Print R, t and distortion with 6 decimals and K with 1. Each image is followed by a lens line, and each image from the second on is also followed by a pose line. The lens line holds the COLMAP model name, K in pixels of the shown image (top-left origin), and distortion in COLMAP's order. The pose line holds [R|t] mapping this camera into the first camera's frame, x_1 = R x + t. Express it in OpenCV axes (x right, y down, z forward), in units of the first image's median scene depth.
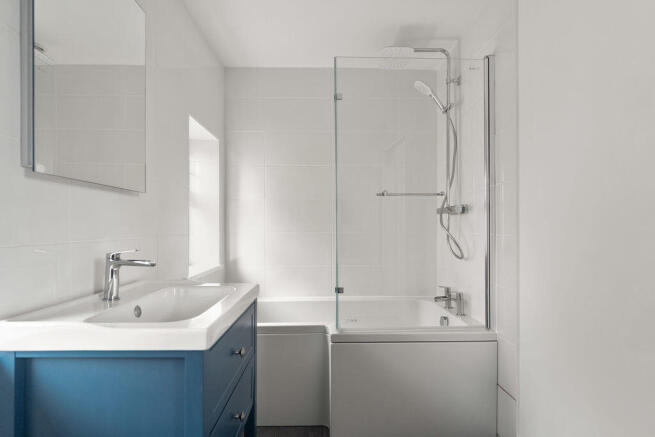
lens RADIAL K [[324.2, 0, 325.9], [0, 324.2, 229.5], [0, 0, 1]] dist [-0.001790, -0.000731]
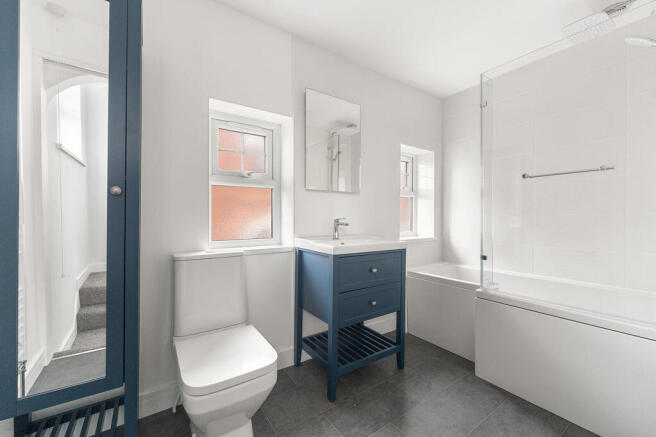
lens RADIAL K [[266.2, 0, 332.6], [0, 266.2, 216.7], [0, 0, 1]] dist [0.007812, 0.000326]
pose [[0.555860, -0.001437, -0.831275, 0.576817], [-0.007182, 0.999953, -0.006531, 0.039778], [0.831245, 0.009601, 0.555823, -0.070274]]
